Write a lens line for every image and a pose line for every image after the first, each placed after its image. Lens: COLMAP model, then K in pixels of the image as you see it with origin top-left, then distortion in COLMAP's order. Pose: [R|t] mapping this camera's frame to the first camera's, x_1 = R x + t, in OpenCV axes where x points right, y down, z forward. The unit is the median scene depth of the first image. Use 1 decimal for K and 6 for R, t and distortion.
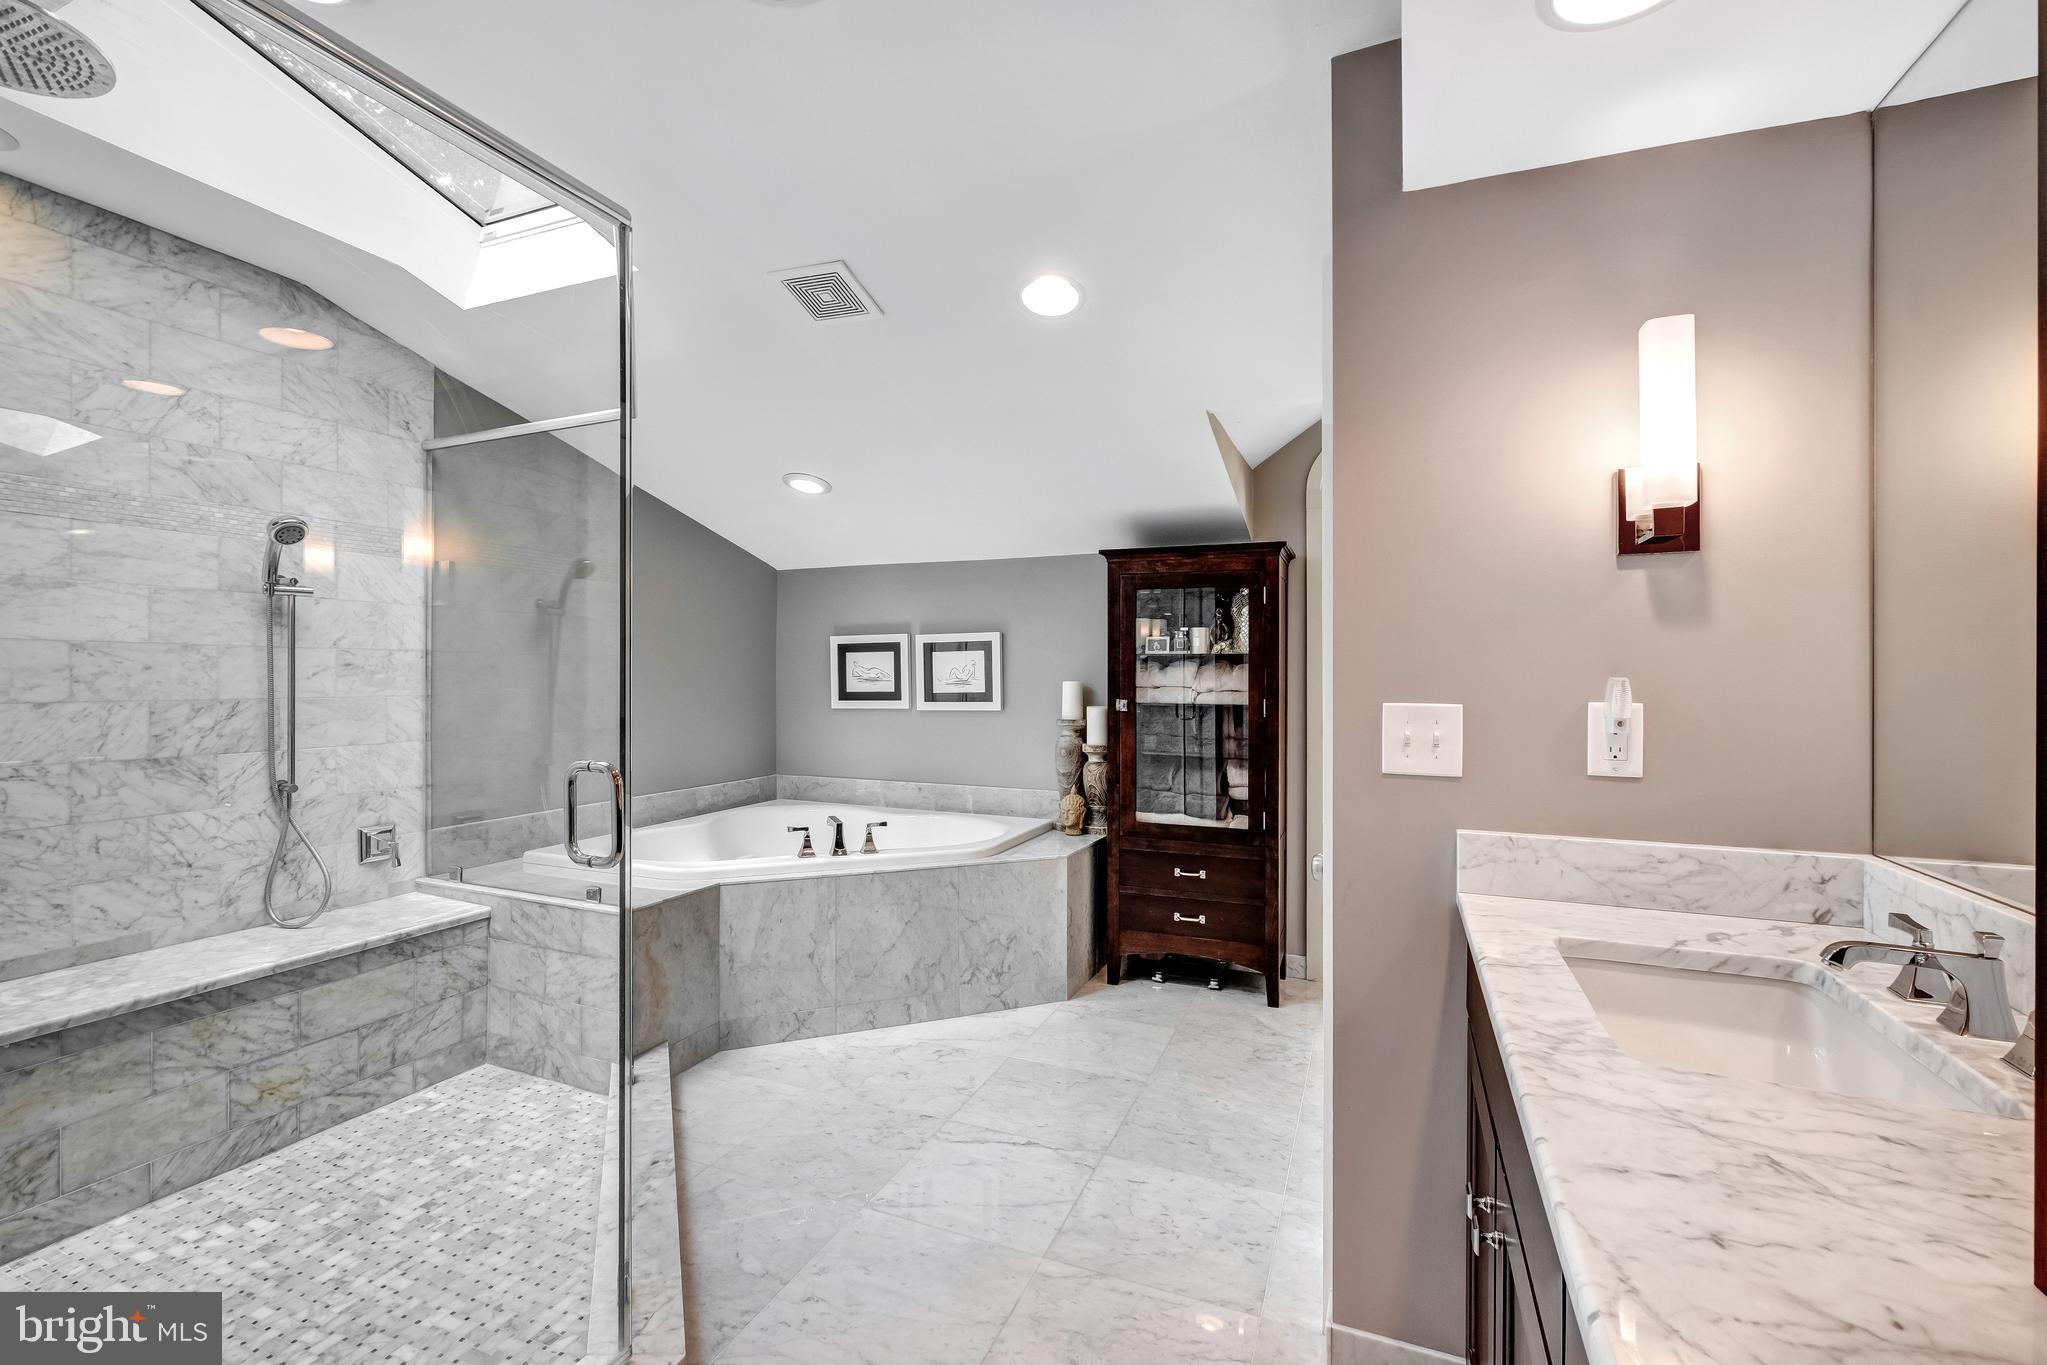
lens RADIAL K [[913.0, 0, 983.6], [0, 913.0, 676.4], [0, 0, 1]] dist [0.000890, 0.000408]
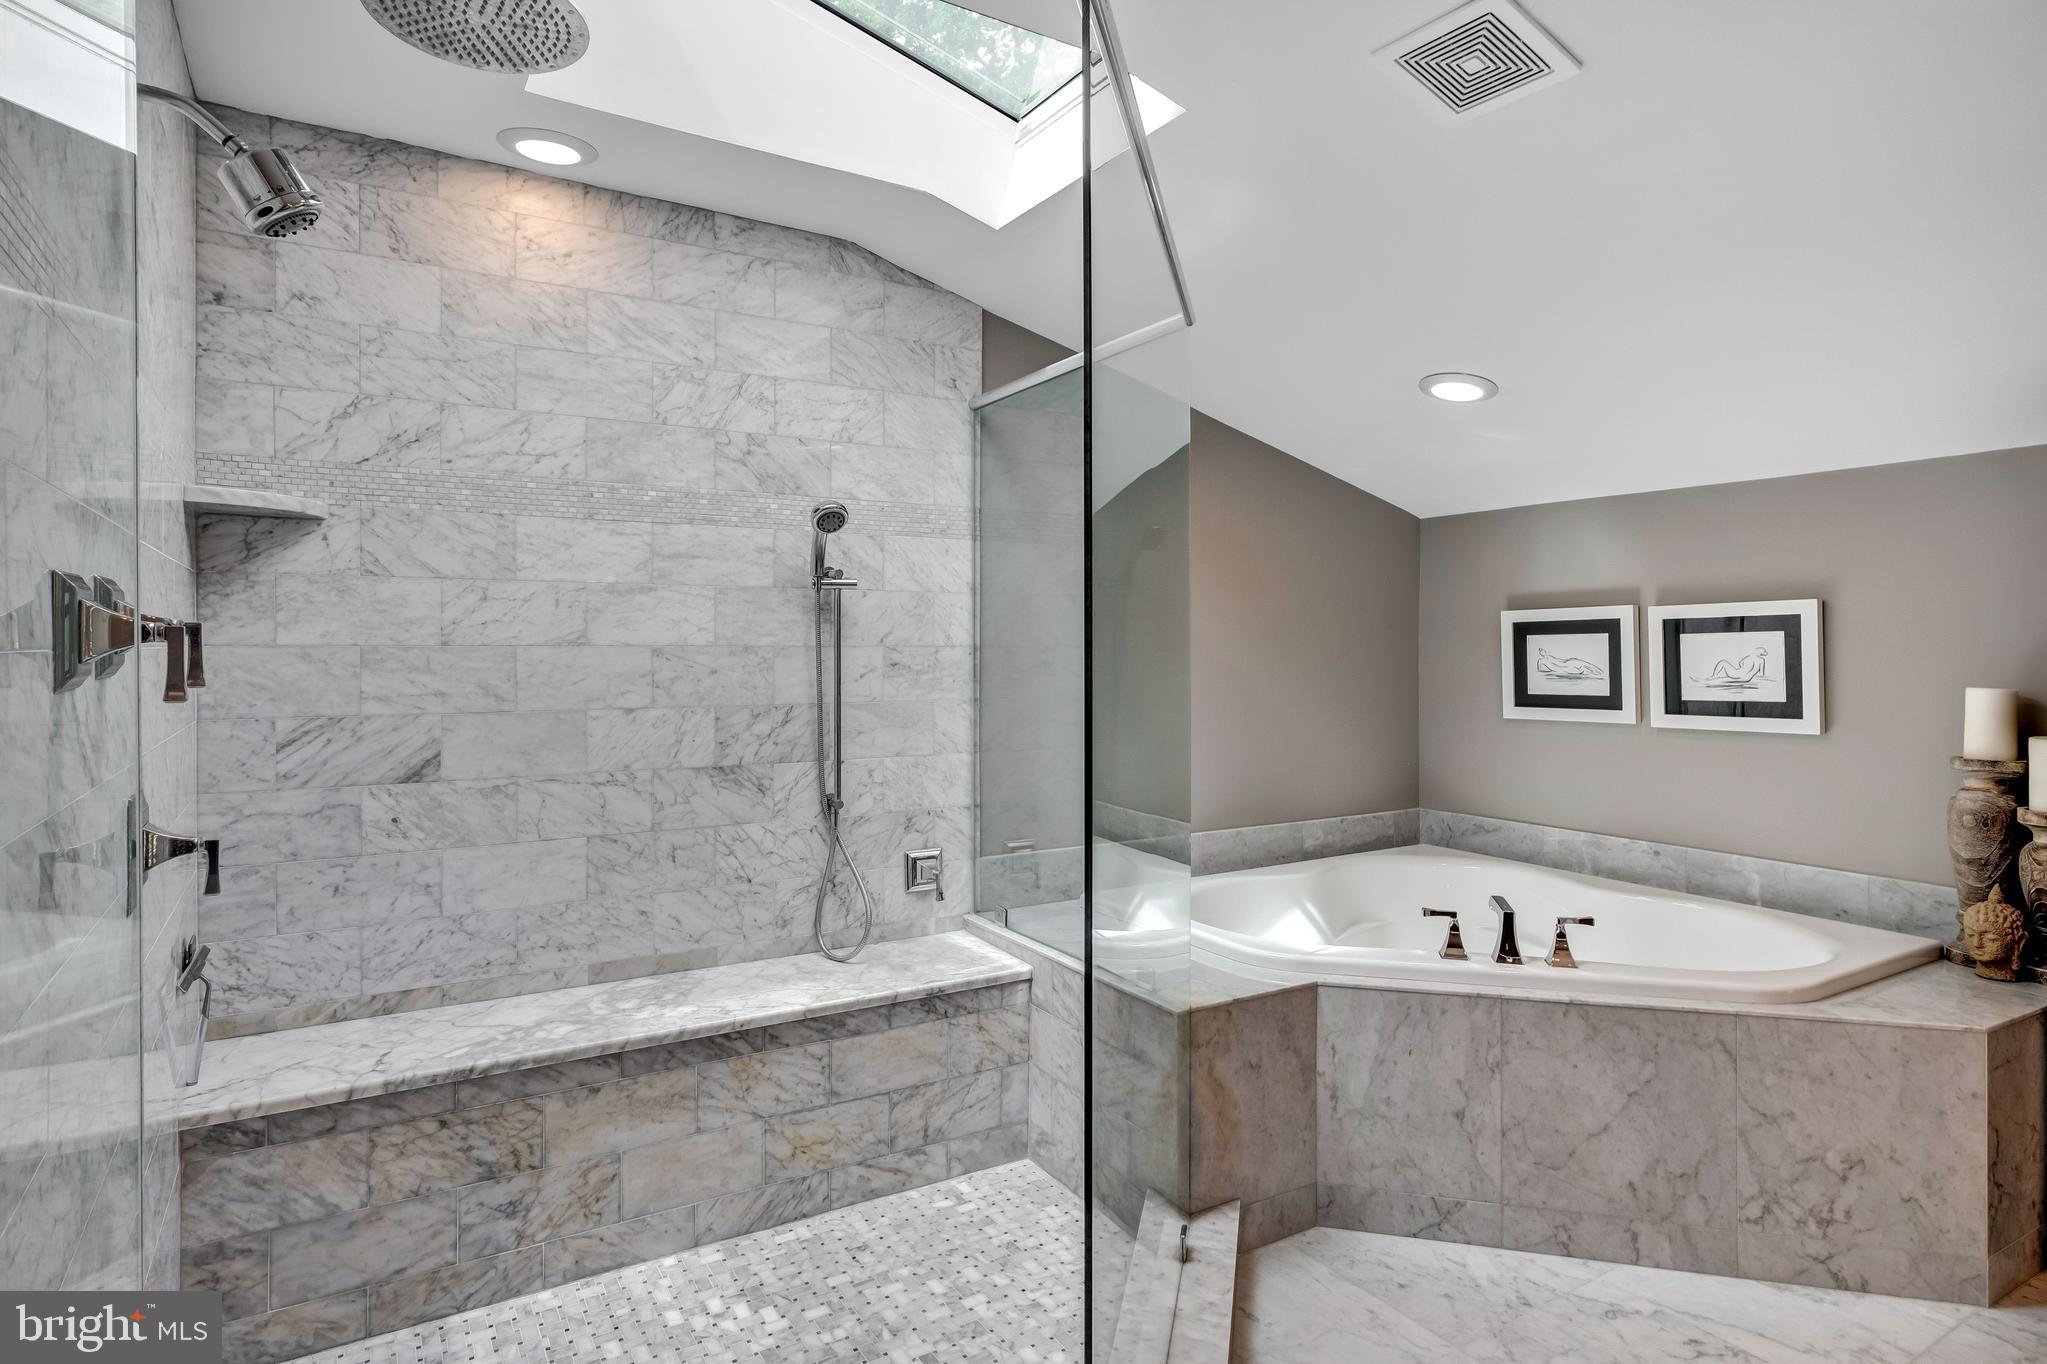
lens RADIAL K [[1075.7, 0, 991.7], [0, 1075.7, 651.4], [0, 0, 1]] dist [-0.003933, 0.001897]
pose [[0.812007, -0.000279, -0.583647, -0.017292], [0.002951, 0.999989, 0.003629, -0.031795], [0.583640, -0.004669, 0.811999, 0.235829]]
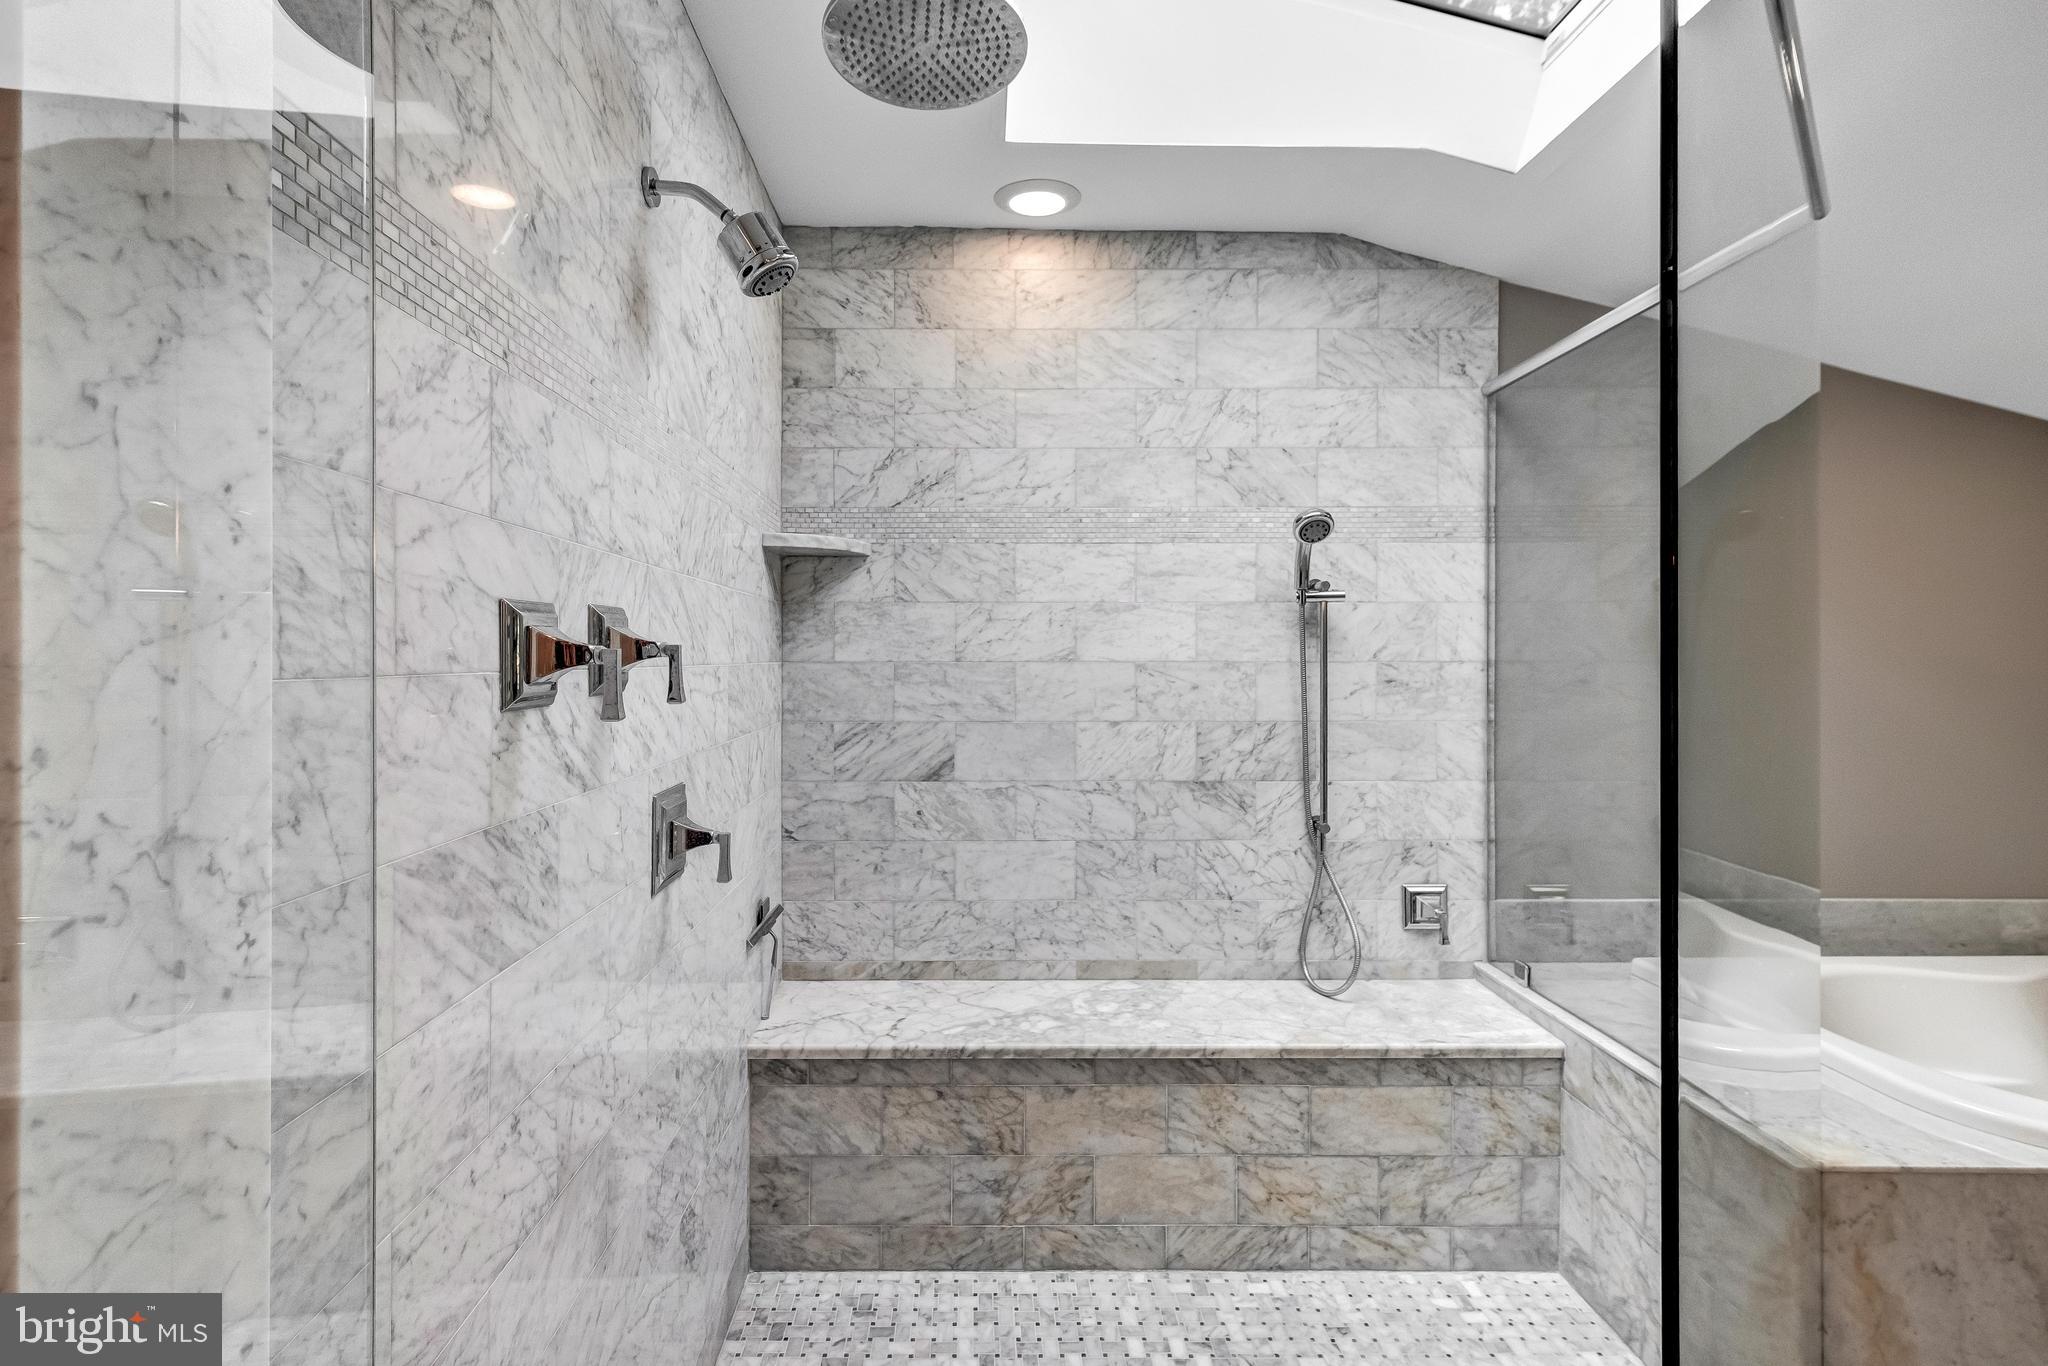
lens RADIAL K [[901.8, 0, 1015.4], [0, 901.8, 661.4], [0, 0, 1]] dist [0.003577, 0.000556]
pose [[0.423028, -0.000506, -0.906116, -0.118693], [0.003816, 0.999992, 0.001223, -0.036133], [0.906109, -0.003975, 0.423027, 0.393094]]
